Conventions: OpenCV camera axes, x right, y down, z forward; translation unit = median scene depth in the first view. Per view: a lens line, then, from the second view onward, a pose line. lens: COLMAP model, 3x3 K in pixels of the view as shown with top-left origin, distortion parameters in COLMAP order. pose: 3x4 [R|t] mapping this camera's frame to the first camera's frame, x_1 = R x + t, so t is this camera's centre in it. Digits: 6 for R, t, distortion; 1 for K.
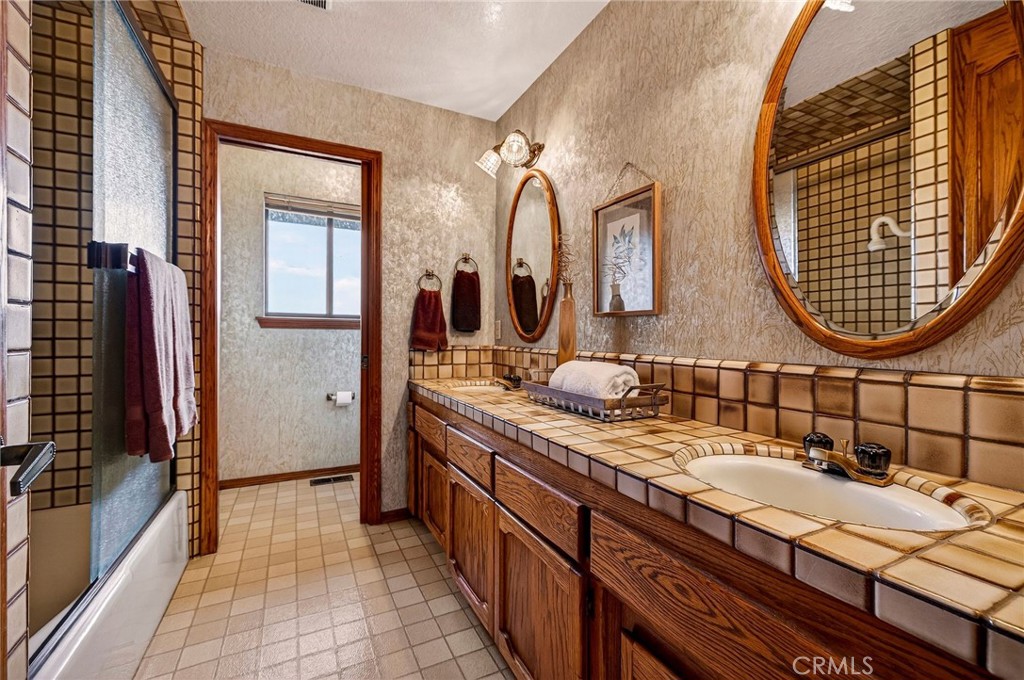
lens RADIAL K [[427.5, 0, 508.0], [0, 427.5, 337.9], [0, 0, 1]] dist [-0.012757, 0.000397]
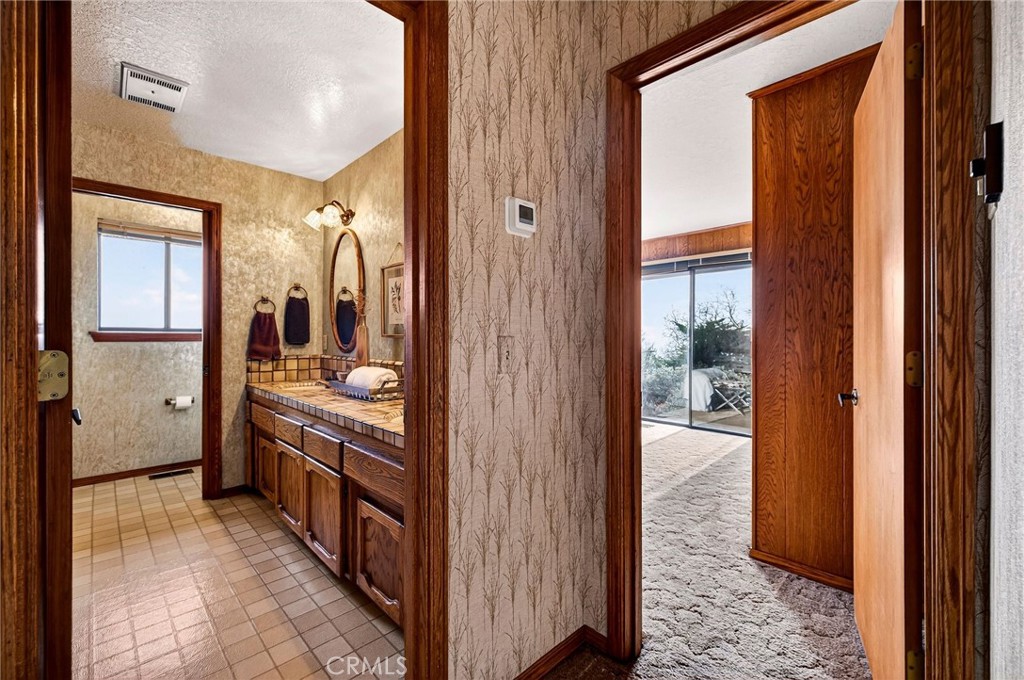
lens RADIAL K [[427.5, 0, 514.8], [0, 427.5, 337.0], [0, 0, 1]] dist [-0.012757, 0.000397]
pose [[0.948788, -0.003915, 0.315889, 0.126695], [0.004709, 0.999987, -0.001750, -0.034401], [-0.315878, 0.003148, 0.948794, -0.456673]]
